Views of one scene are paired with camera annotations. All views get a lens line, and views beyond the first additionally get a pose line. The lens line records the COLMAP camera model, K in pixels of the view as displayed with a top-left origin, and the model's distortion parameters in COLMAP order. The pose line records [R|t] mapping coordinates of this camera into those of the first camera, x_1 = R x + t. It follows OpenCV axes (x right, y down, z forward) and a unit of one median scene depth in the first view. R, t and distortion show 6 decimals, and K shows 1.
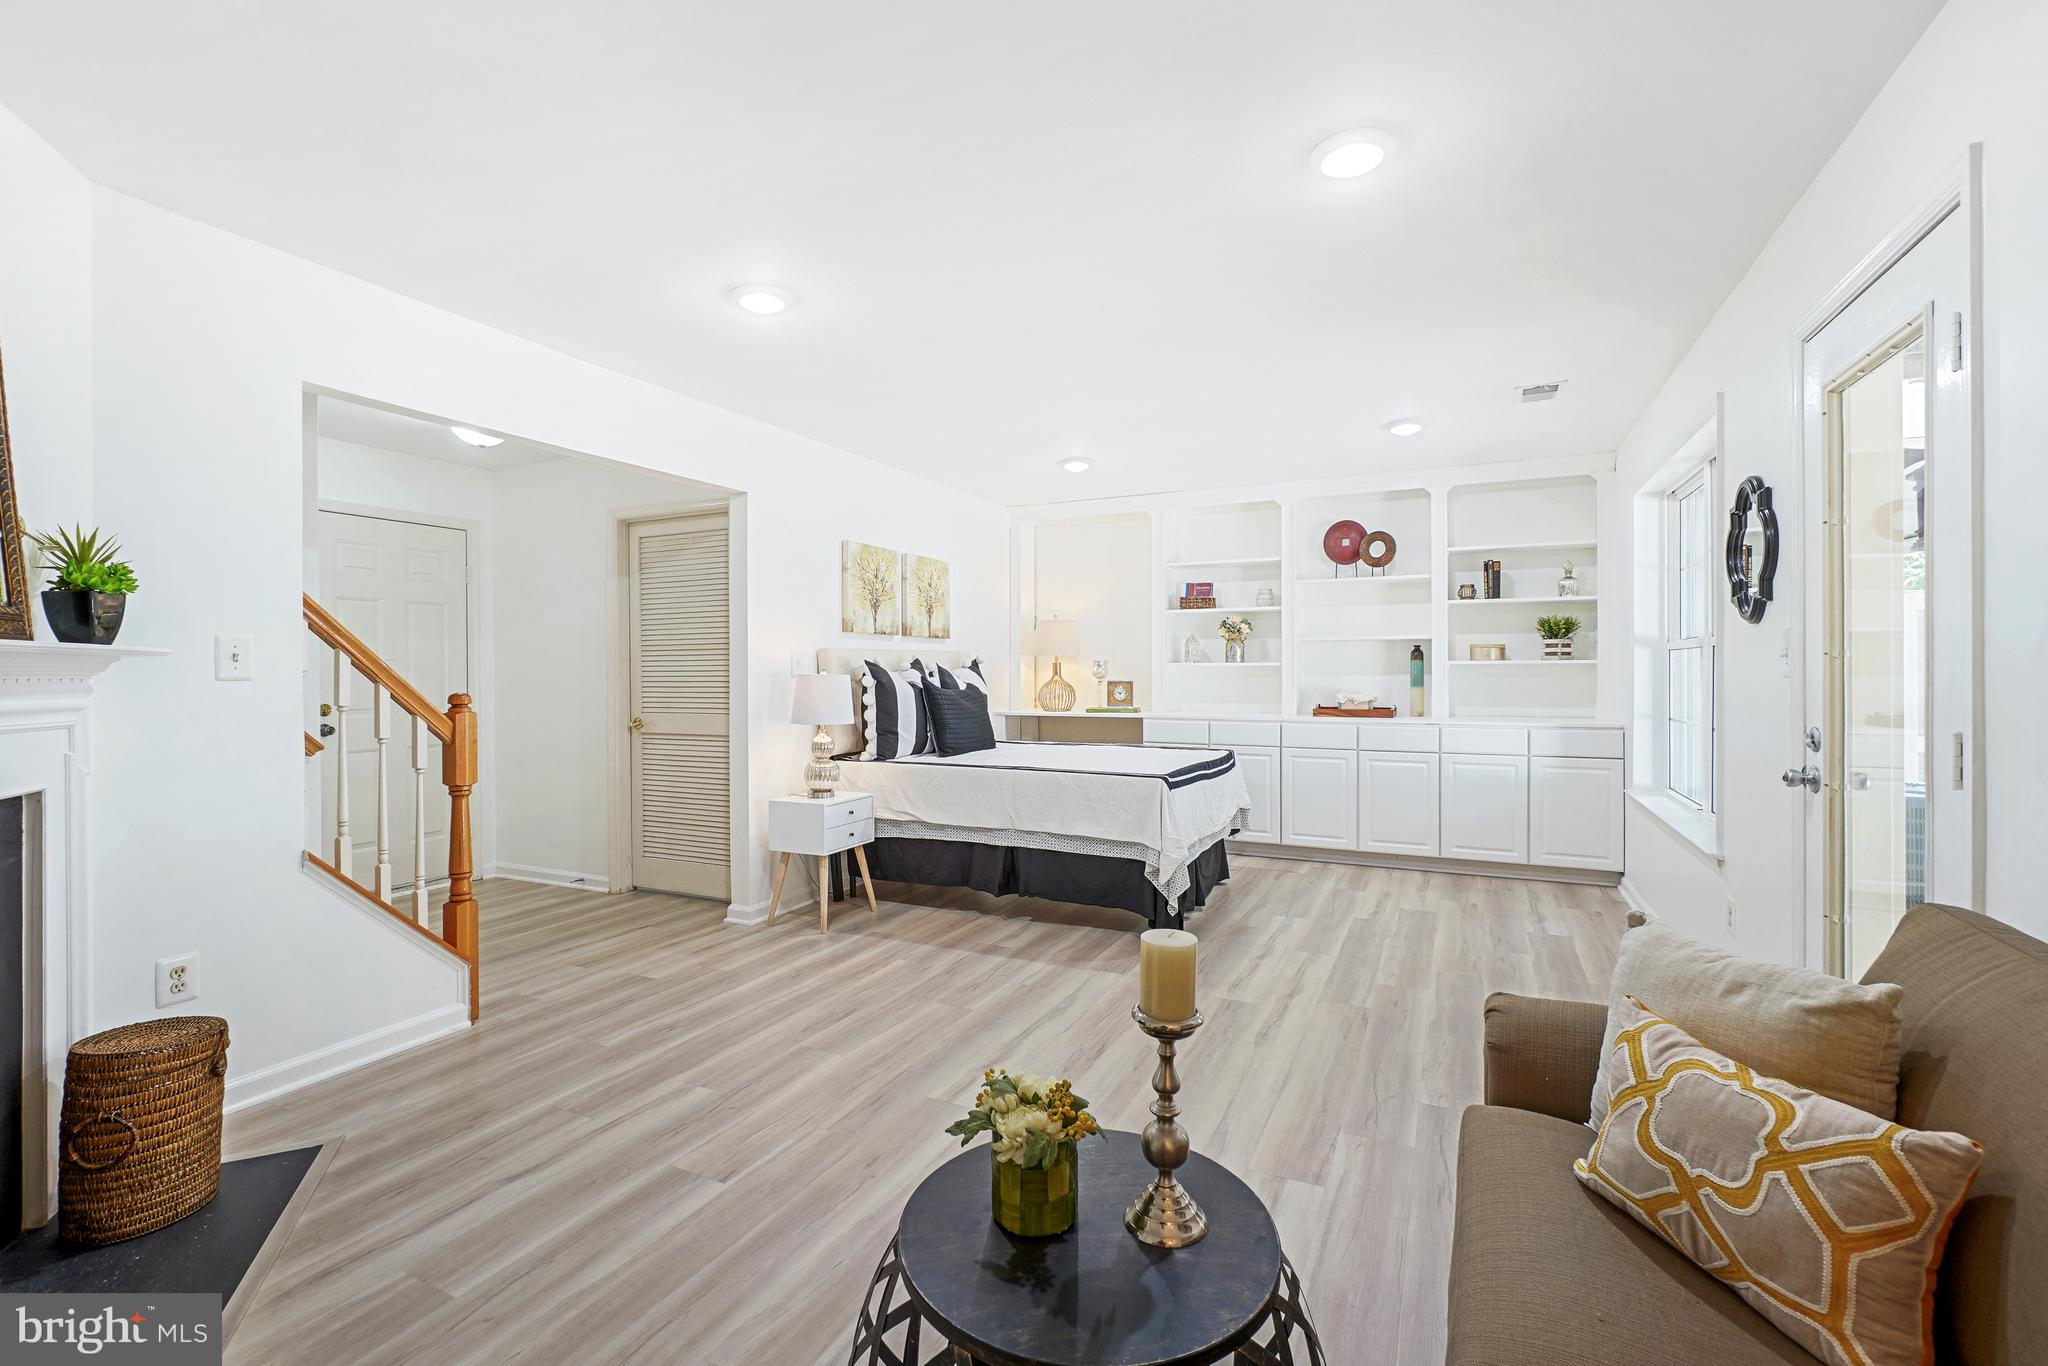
lens RADIAL K [[893.3, 0, 1018.5], [0, 893.3, 673.9], [0, 0, 1]] dist [-0.006775, 0.001007]
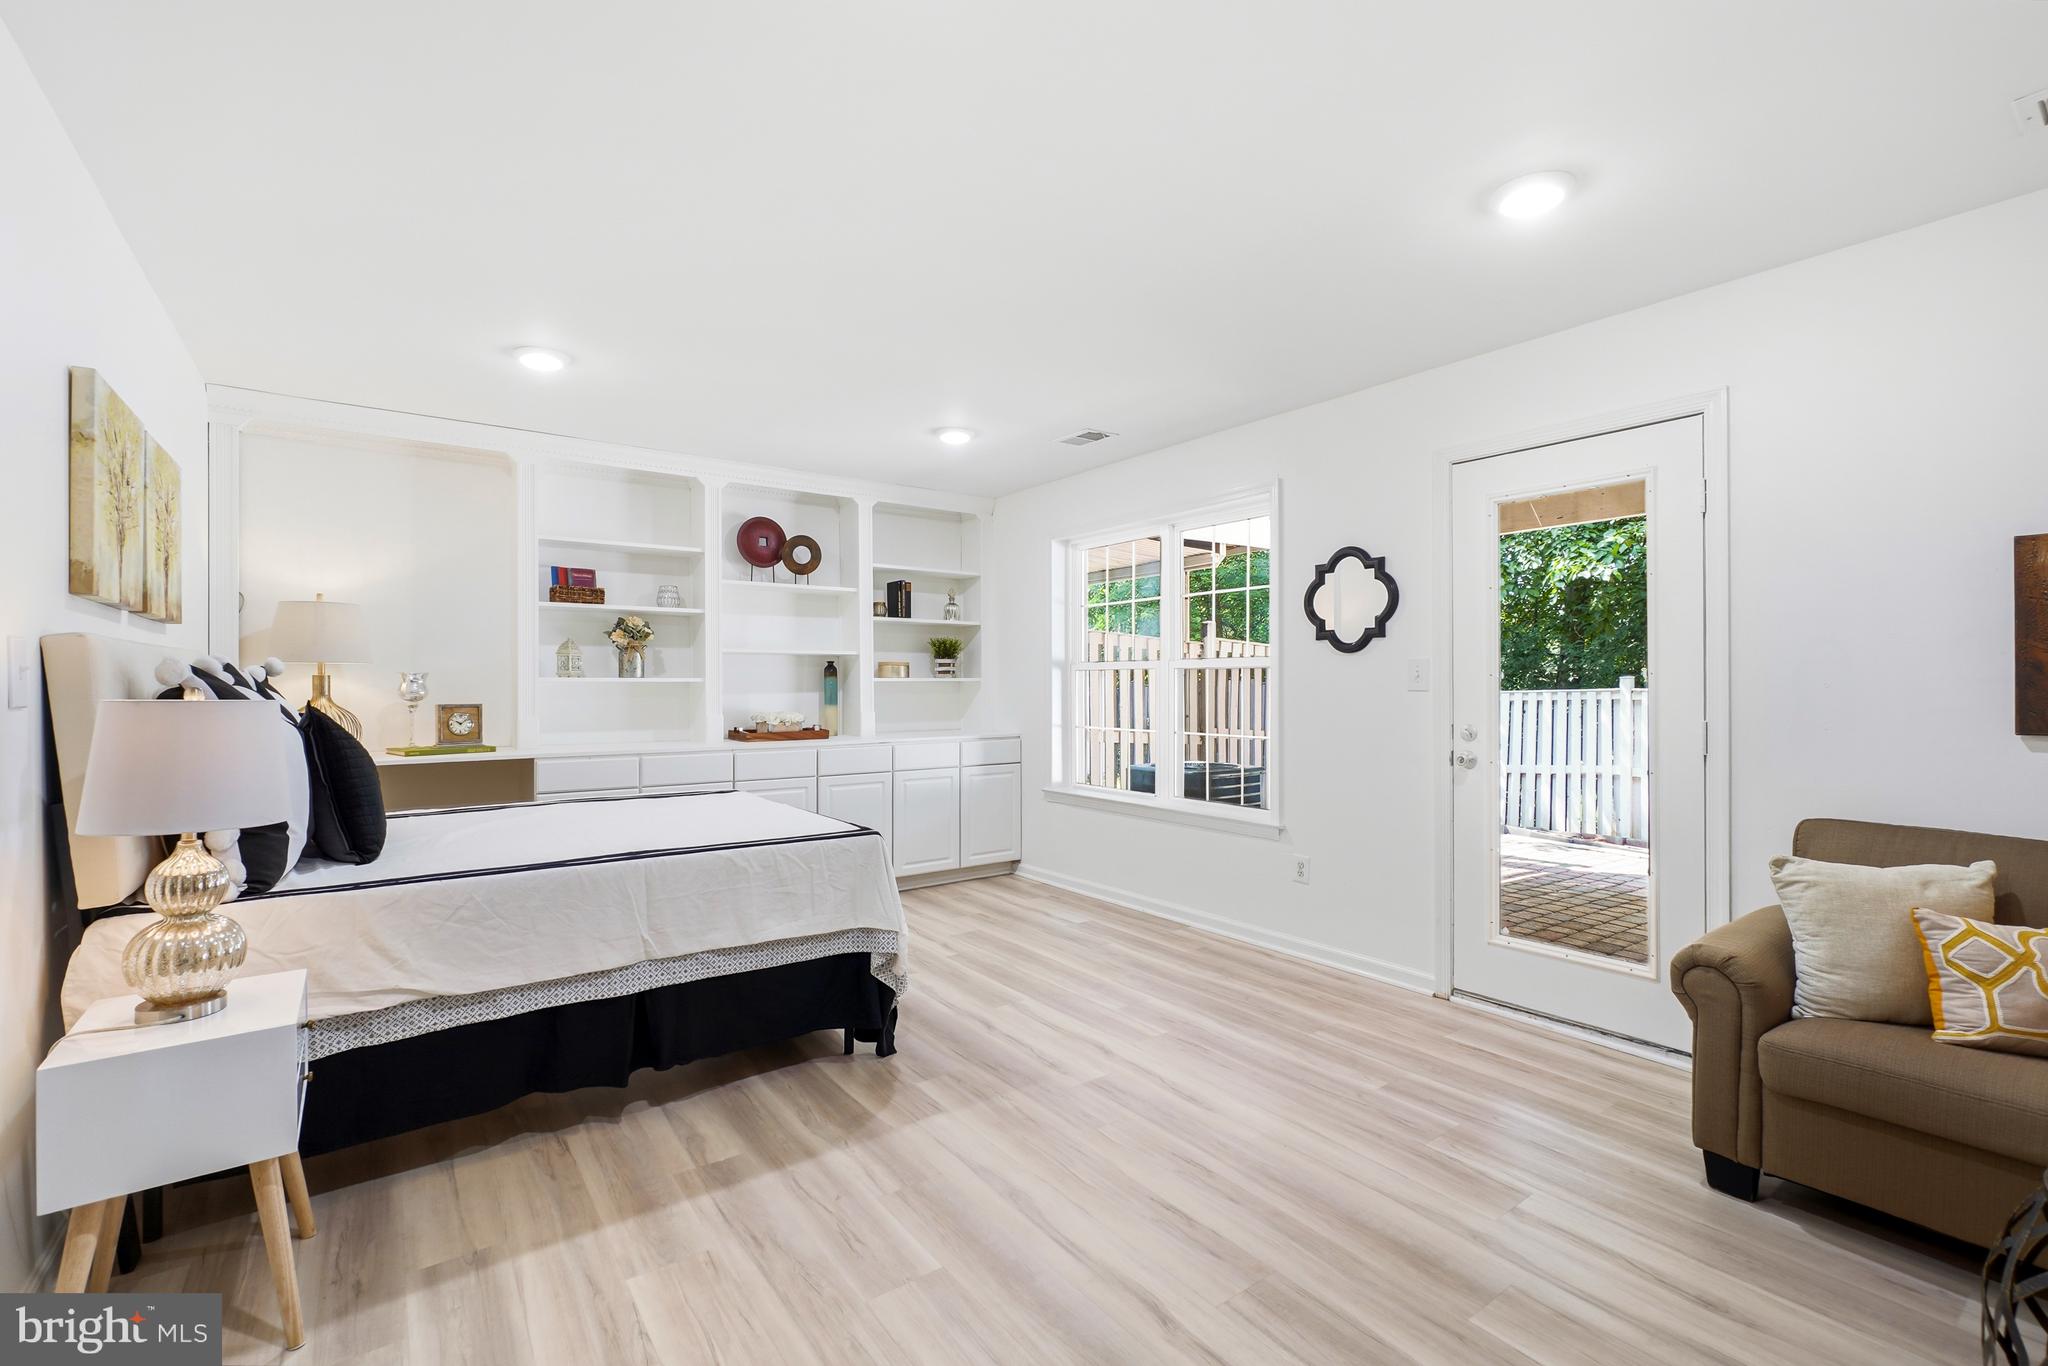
lens RADIAL K [[893.3, 0, 1021.6], [0, 893.3, 689.7], [0, 0, 1]] dist [-0.006775, 0.001007]
pose [[0.463114, -0.003899, 0.886290, -0.427235], [0.004224, 0.999989, 0.002192, -0.004121], [-0.886288, 0.002728, 0.463126, 0.534009]]
